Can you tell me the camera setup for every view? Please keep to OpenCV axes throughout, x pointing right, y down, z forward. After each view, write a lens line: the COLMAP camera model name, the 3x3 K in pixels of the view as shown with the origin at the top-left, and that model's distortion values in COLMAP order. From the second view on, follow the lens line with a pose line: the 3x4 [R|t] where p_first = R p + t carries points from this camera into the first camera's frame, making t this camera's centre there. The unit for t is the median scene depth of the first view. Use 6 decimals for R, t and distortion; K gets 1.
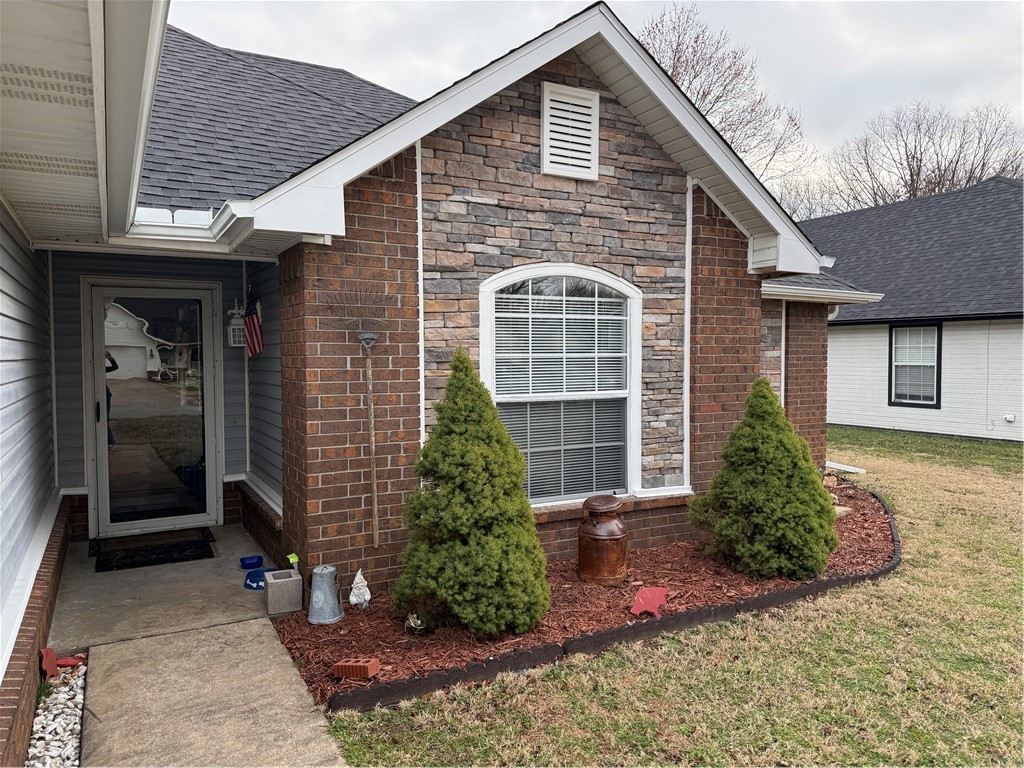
lens RADIAL K [[711.7, 0, 512.0], [0, 711.7, 384.0], [0, 0, 1]] dist [0.045595, -0.064718]
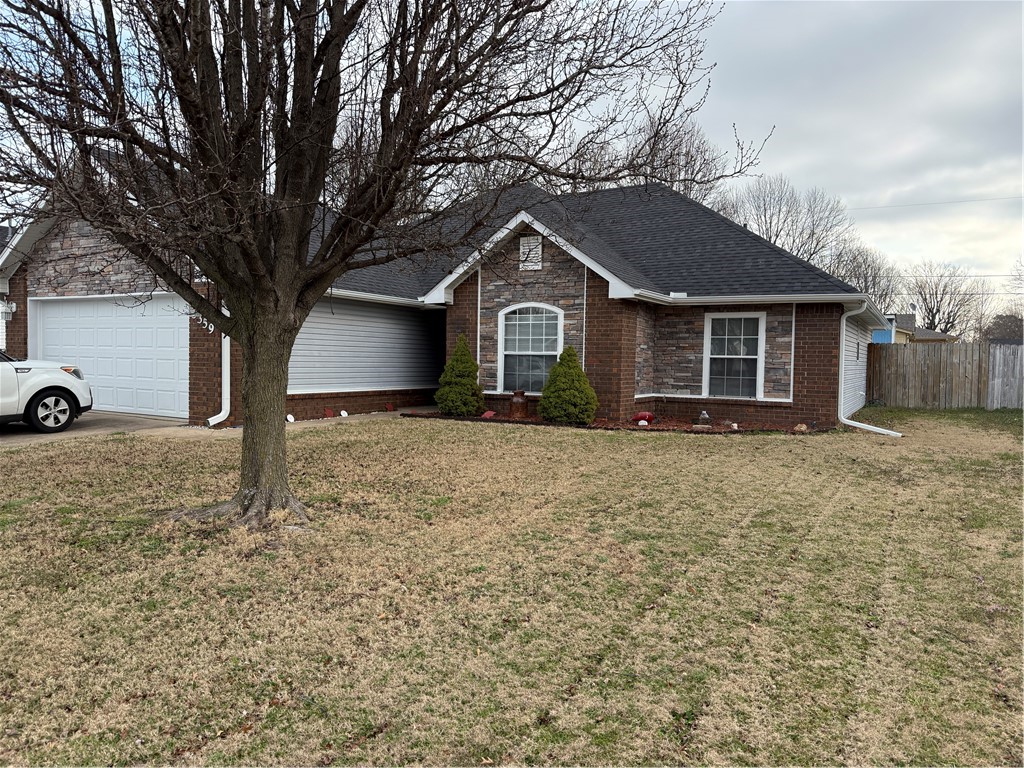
lens RADIAL K [[711.7, 0, 512.0], [0, 711.7, 384.0], [0, 0, 1]] dist [0.045595, -0.064718]
pose [[0.503241, 0.043778, -0.863037, 2.365697], [-0.052182, 0.998433, 0.020219, 0.083937], [0.862569, 0.034860, 0.504736, -0.380136]]
